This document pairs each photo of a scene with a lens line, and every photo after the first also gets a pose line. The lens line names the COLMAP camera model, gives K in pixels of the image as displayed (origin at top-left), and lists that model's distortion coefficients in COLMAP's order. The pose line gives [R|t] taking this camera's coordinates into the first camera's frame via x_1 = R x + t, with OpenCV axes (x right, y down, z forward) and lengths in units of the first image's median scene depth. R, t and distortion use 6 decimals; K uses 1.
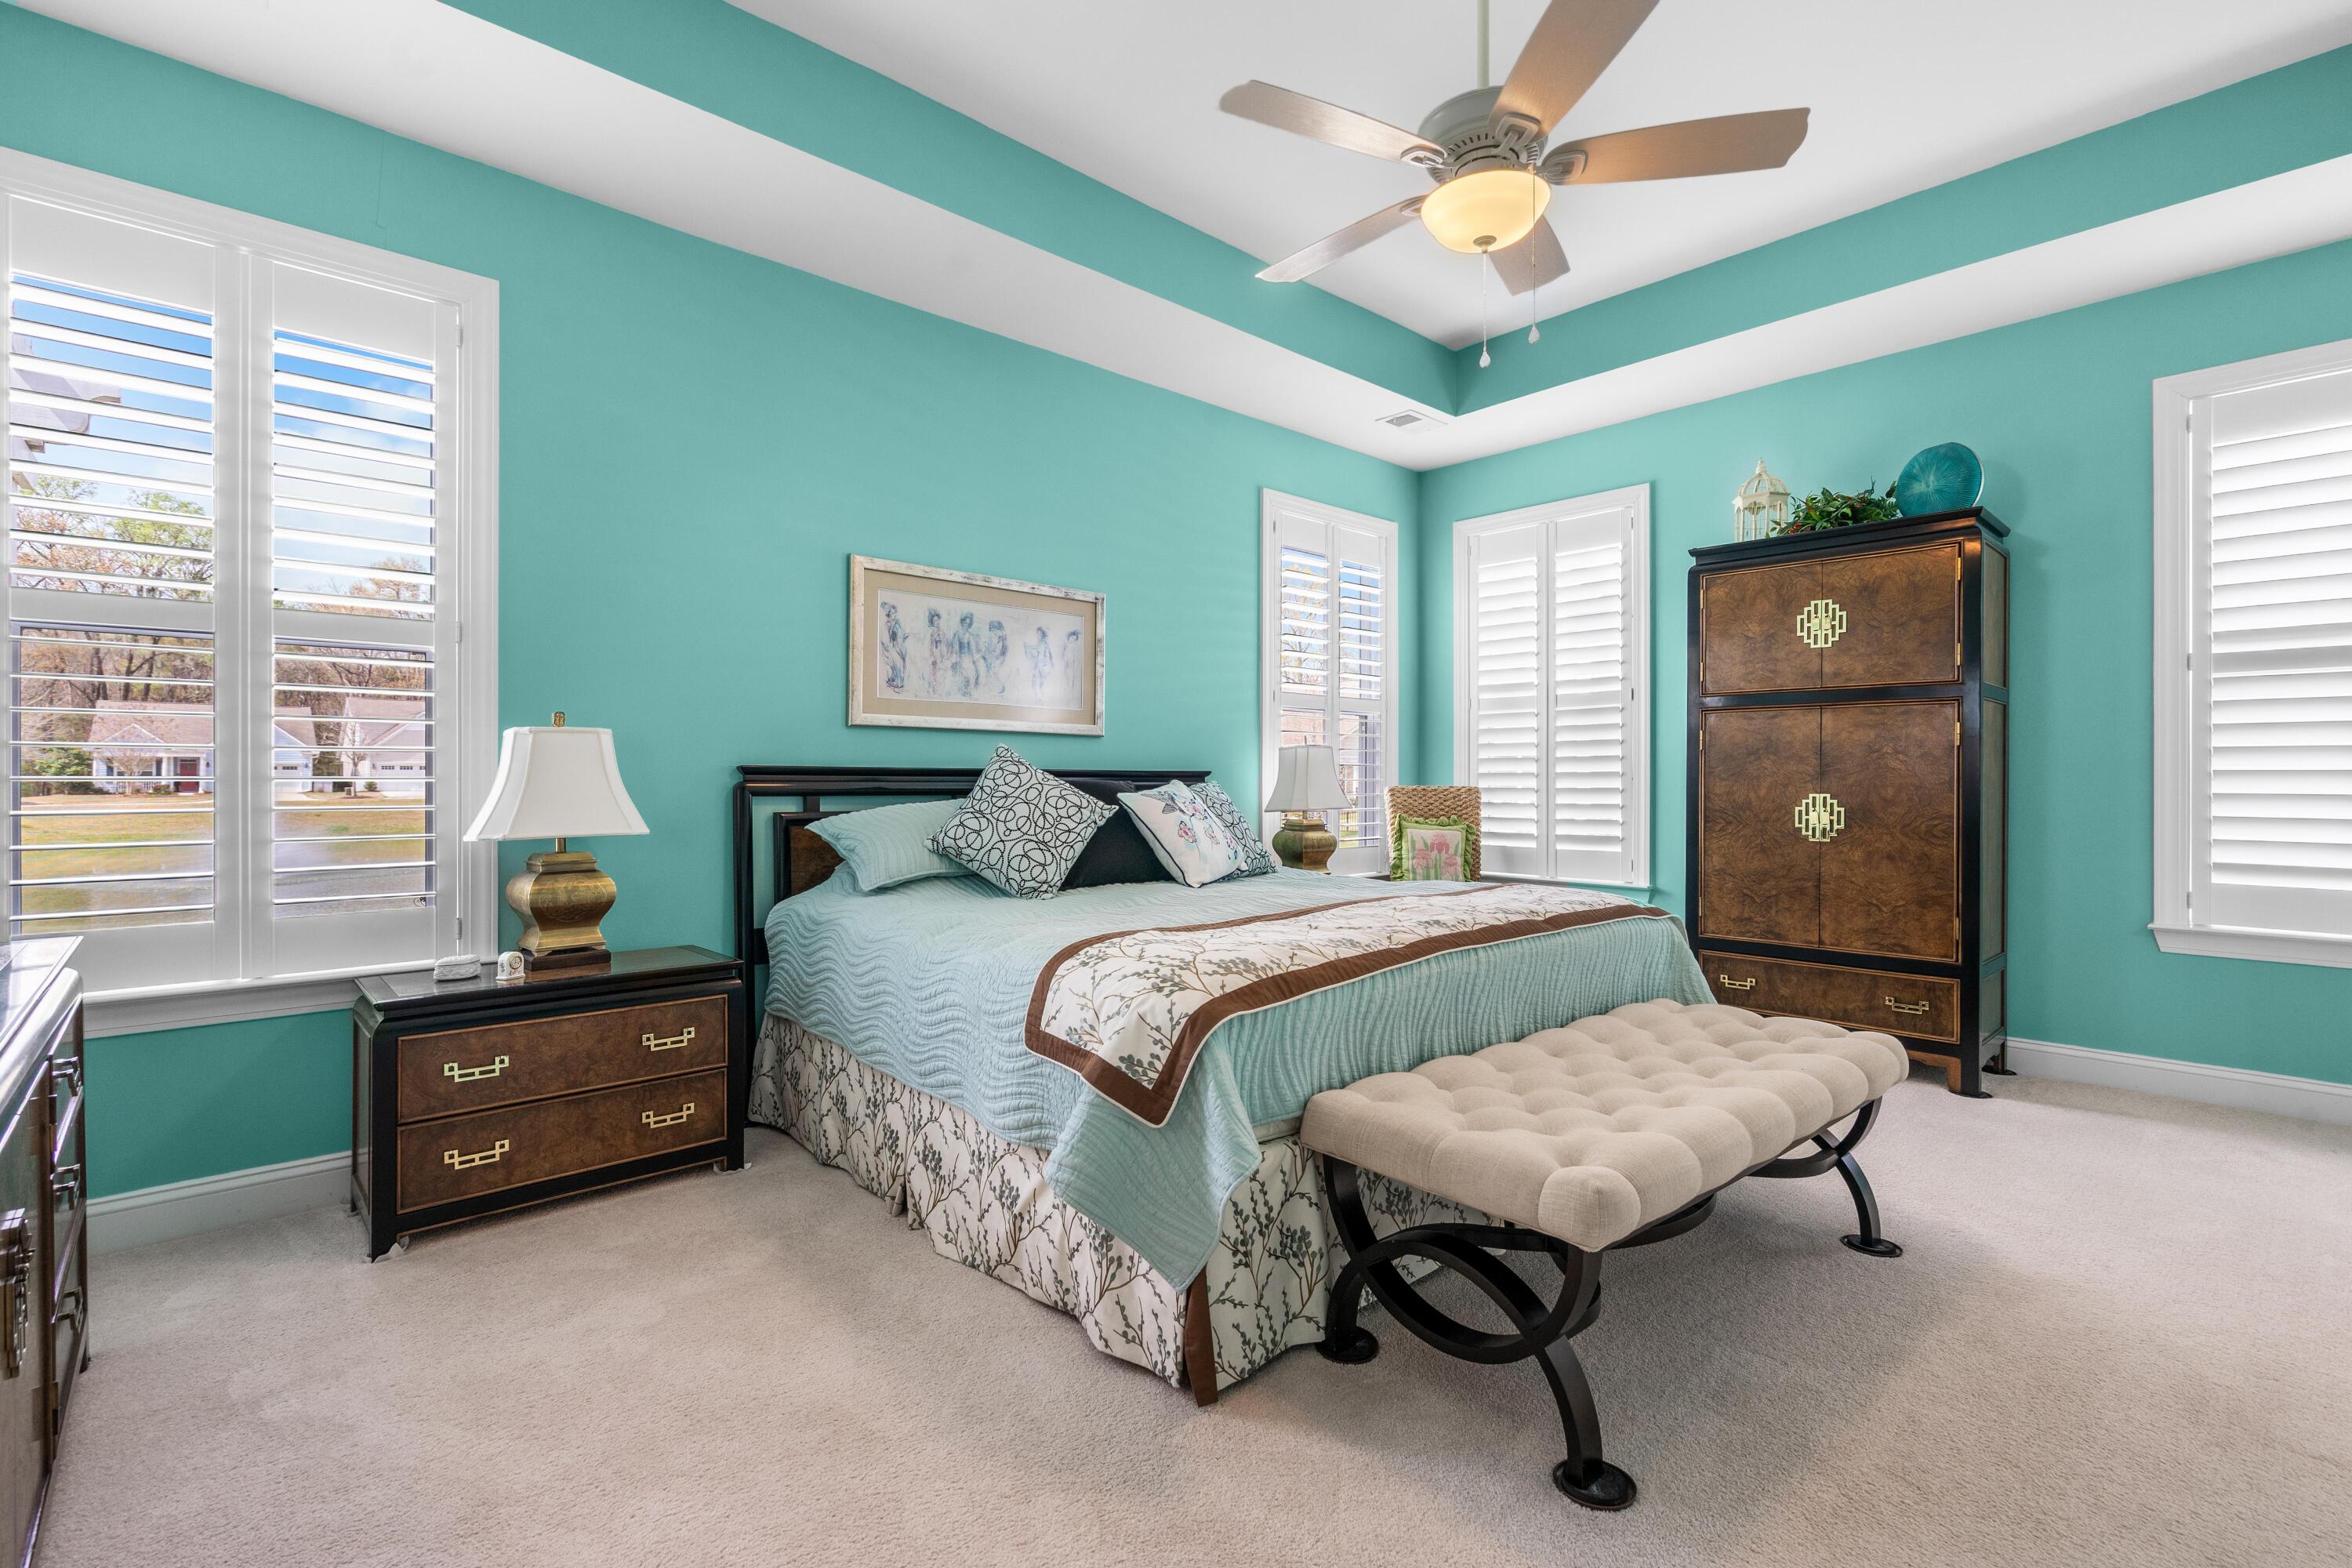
lens RADIAL K [[1072.2, 0, 1176.0], [0, 1072.2, 784.0], [0, 0, 1]] dist [0.000002, -0.000061]
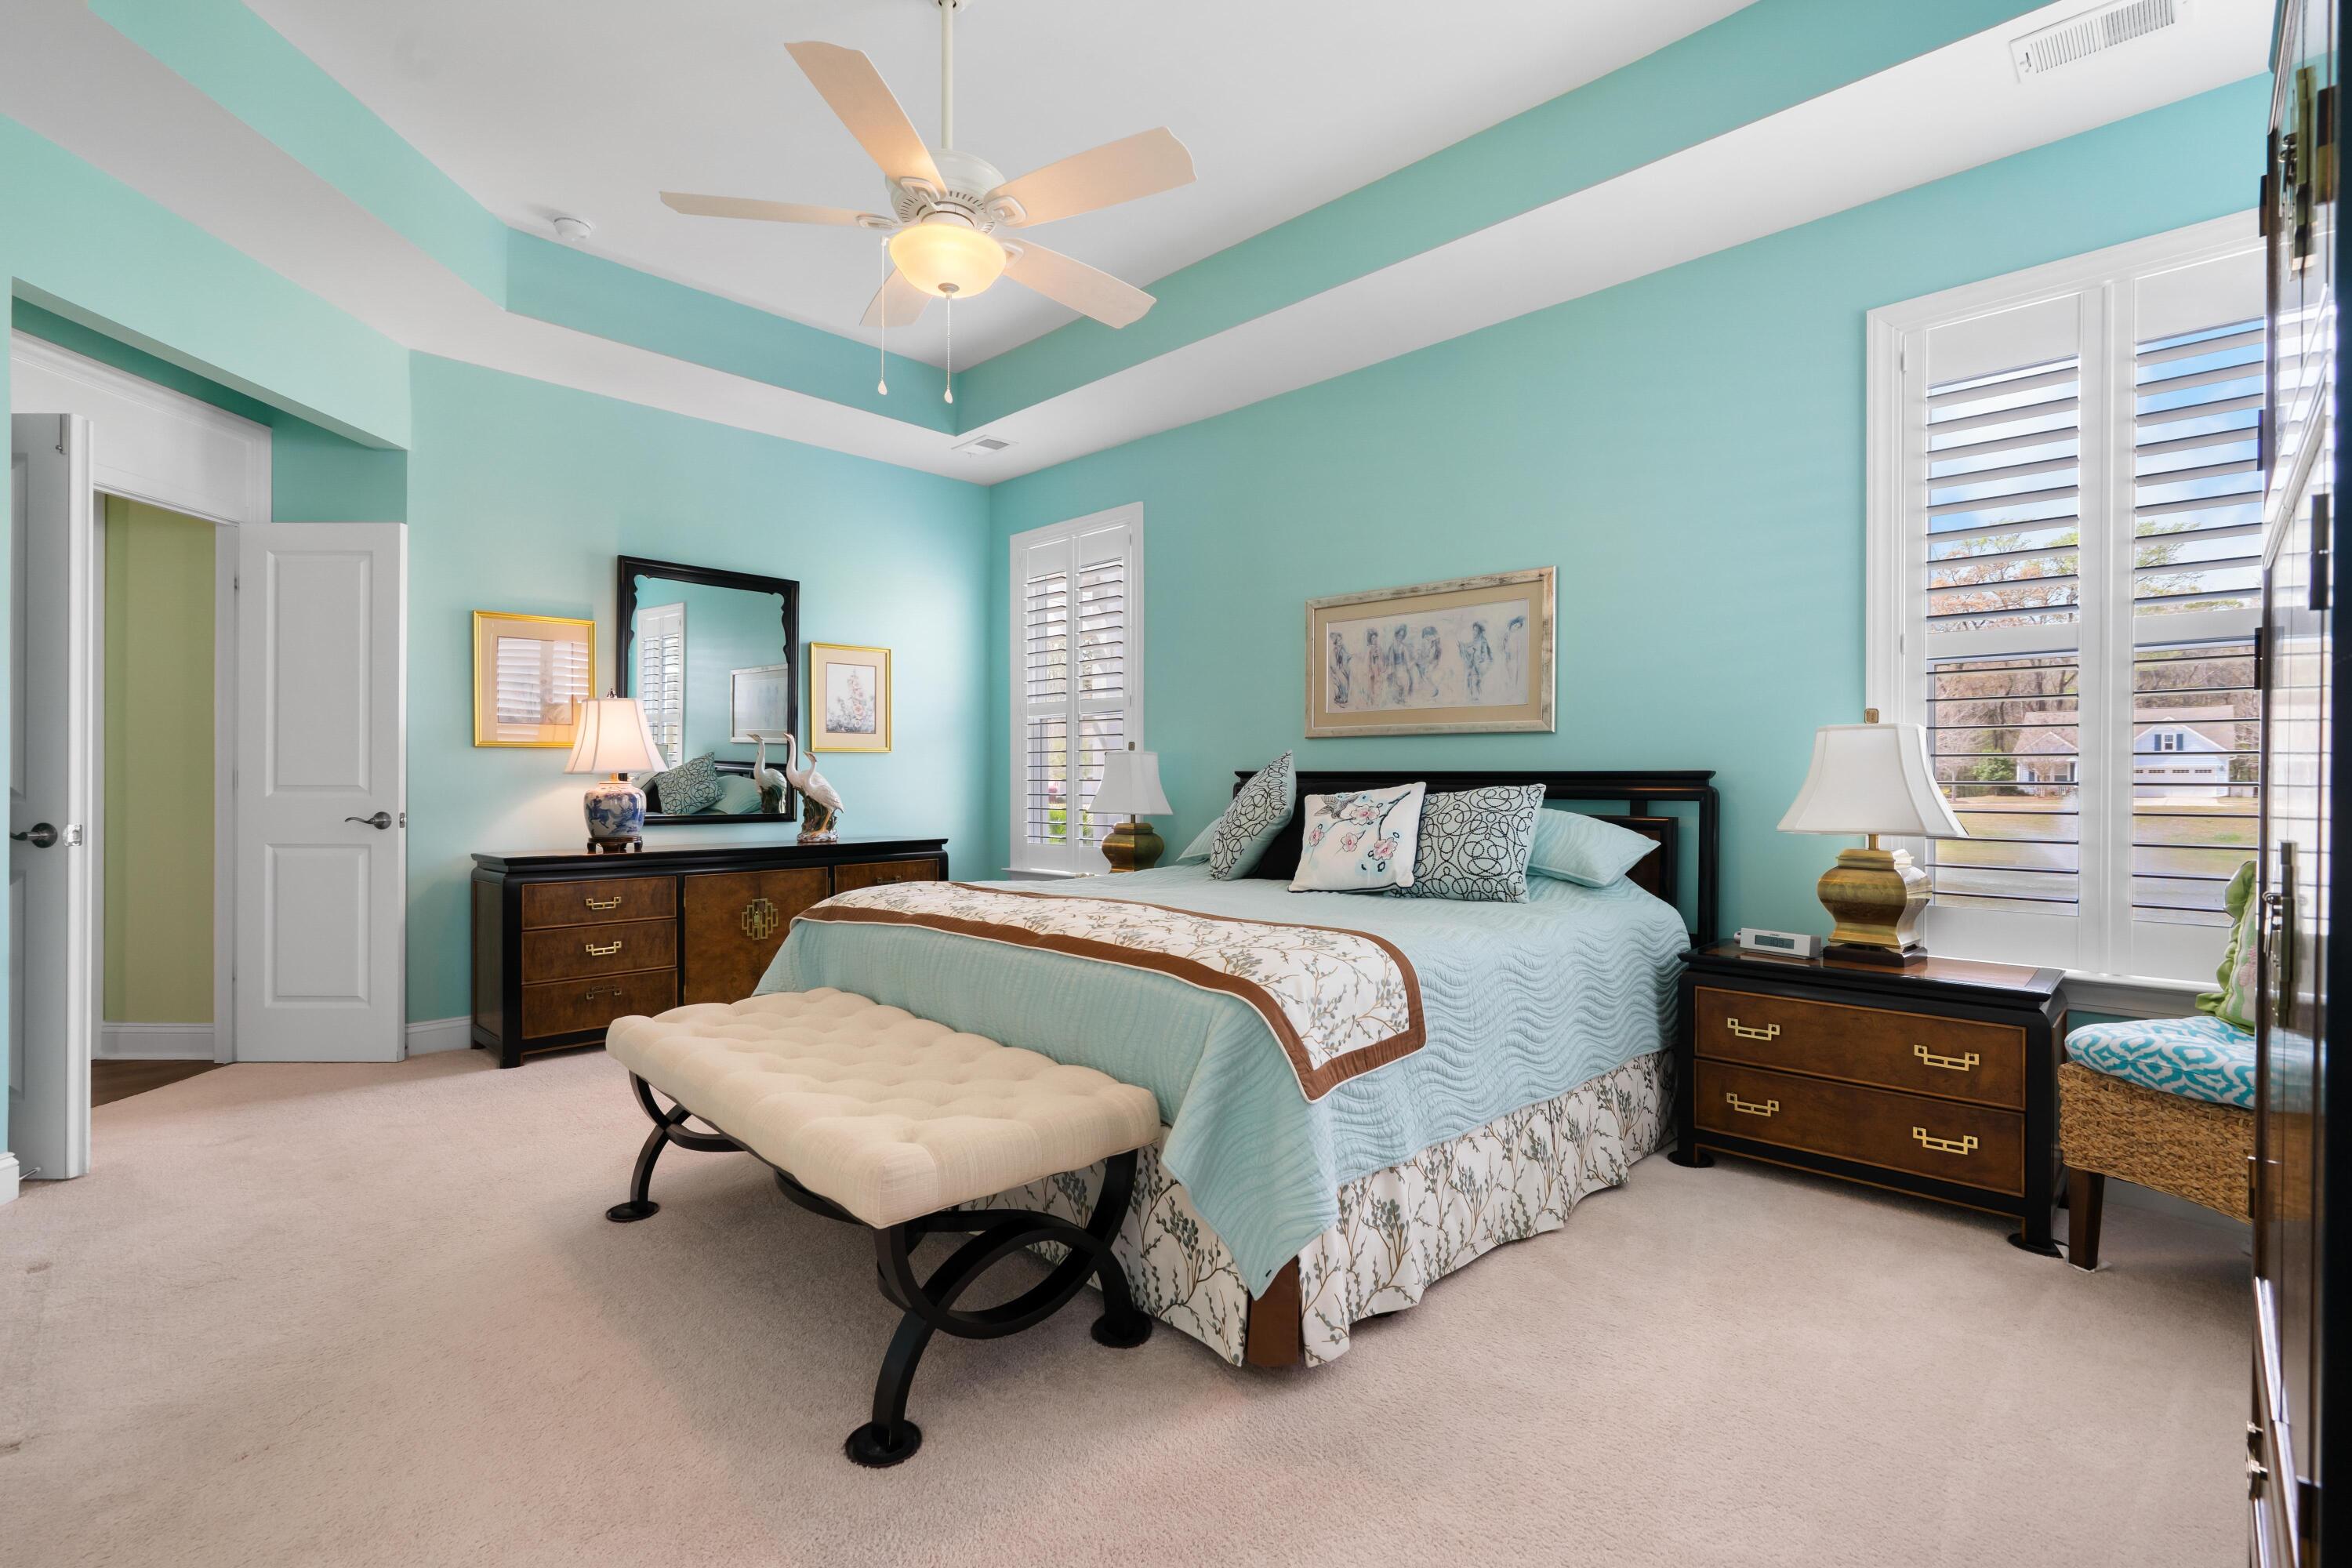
lens RADIAL K [[1043.0, 0, 1177.8], [0, 1043.0, 814.7], [0, 0, 1]] dist [-0.047156, -0.000021]
pose [[0.057131, 0.039723, -0.997576, 0.827615], [0.001342, 0.999204, 0.039865, -0.012449], [0.998366, -0.003616, 0.057033, 0.712319]]
